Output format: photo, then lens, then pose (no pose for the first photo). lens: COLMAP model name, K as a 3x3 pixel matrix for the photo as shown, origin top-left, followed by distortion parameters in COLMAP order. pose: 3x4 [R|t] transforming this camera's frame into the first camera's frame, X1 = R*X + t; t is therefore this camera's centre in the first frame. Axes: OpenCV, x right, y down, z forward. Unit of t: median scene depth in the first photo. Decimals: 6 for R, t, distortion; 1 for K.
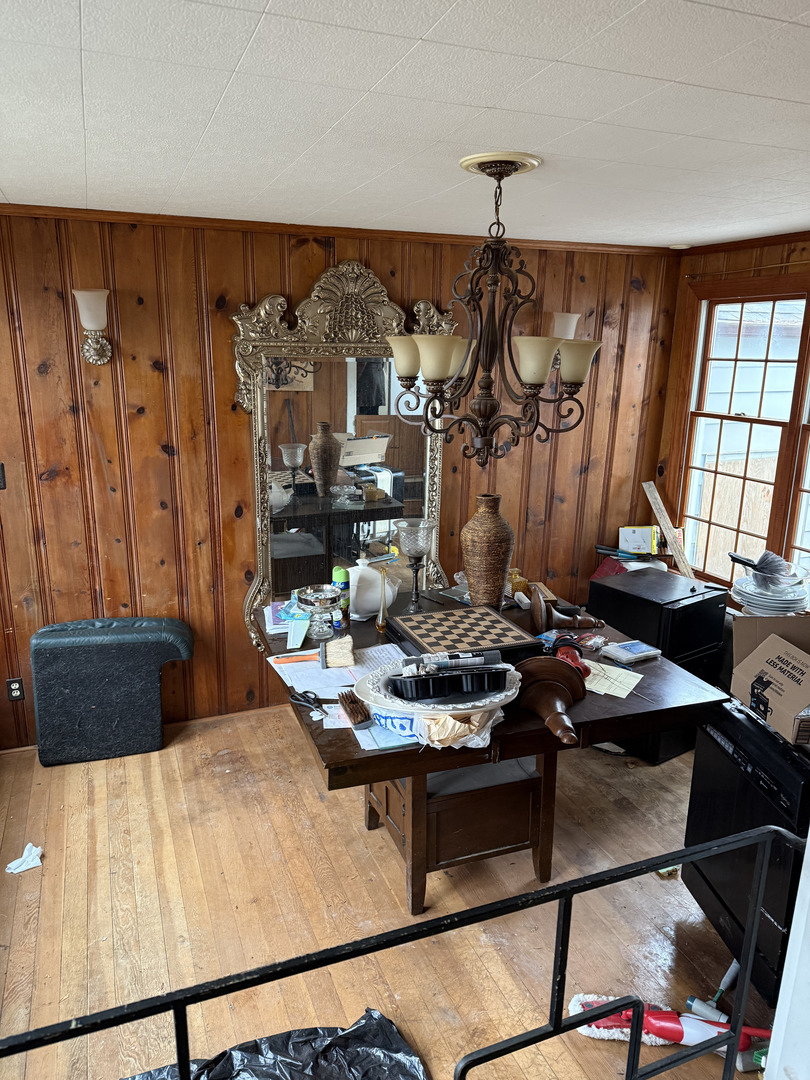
lens RADIAL K [[753.1, 0, 407.9], [0, 753.1, 542.3], [0, 0, 1]] dist [0.009665, -0.000879]
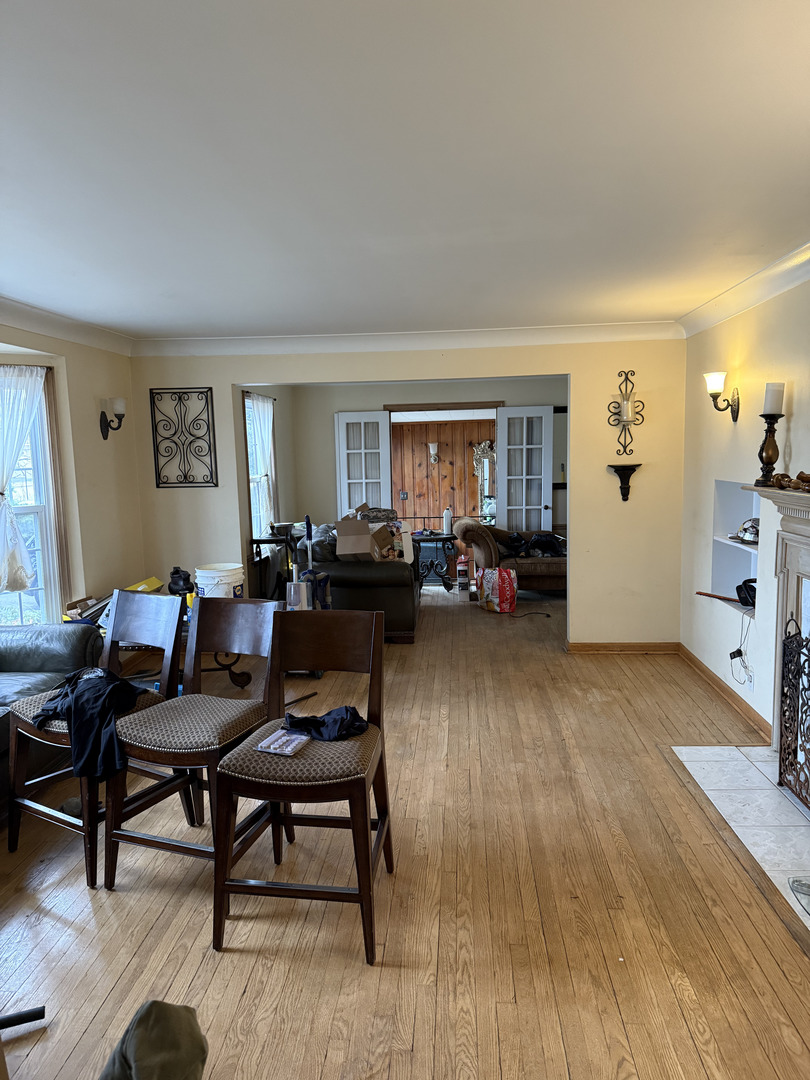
lens RADIAL K [[753.1, 0, 403.5], [0, 753.1, 542.7], [0, 0, 1]] dist [0.009665, -0.000879]
pose [[0.896212, 0.010523, -0.443501, 0.967865], [-0.068625, 0.990973, -0.115163, 0.515175], [0.438285, 0.133646, 0.888845, -2.017217]]
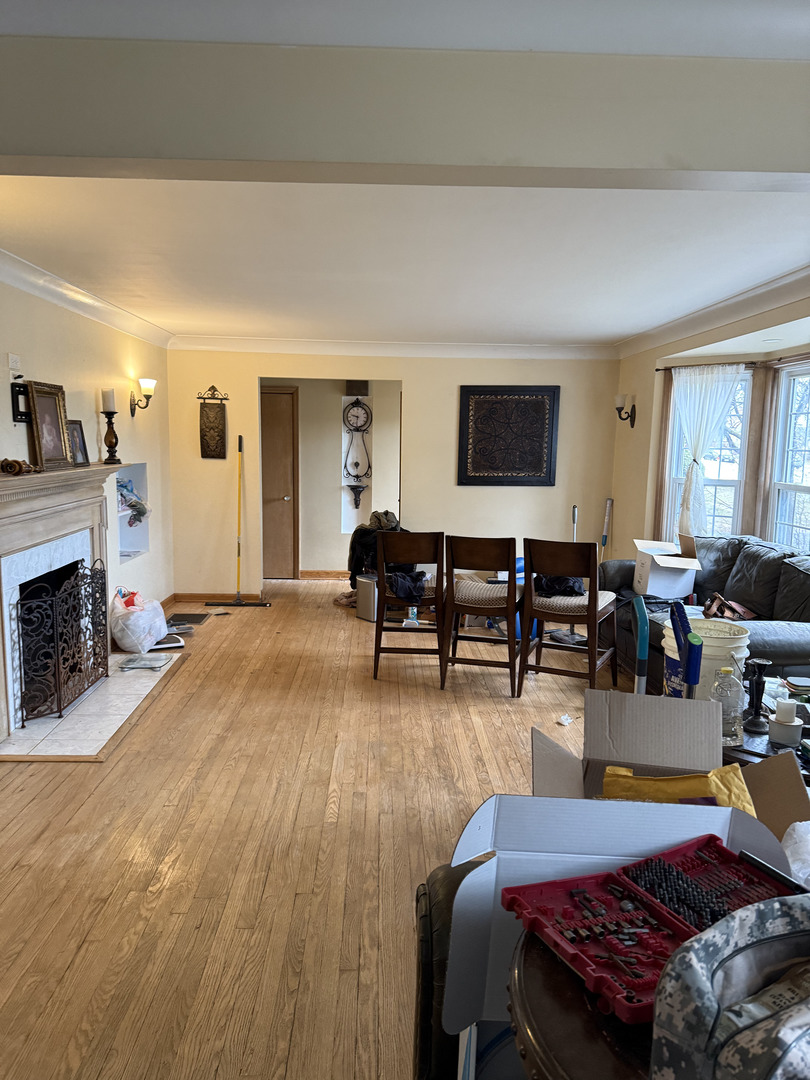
lens RADIAL K [[753.1, 0, 402.3], [0, 753.1, 540.2], [0, 0, 1]] dist [0.009665, -0.000879]
pose [[-0.936272, -0.083826, 0.341127, -0.595870], [0.053371, 0.925890, 0.374006, -0.386281], [-0.347197, 0.368377, -0.862411, 1.317567]]
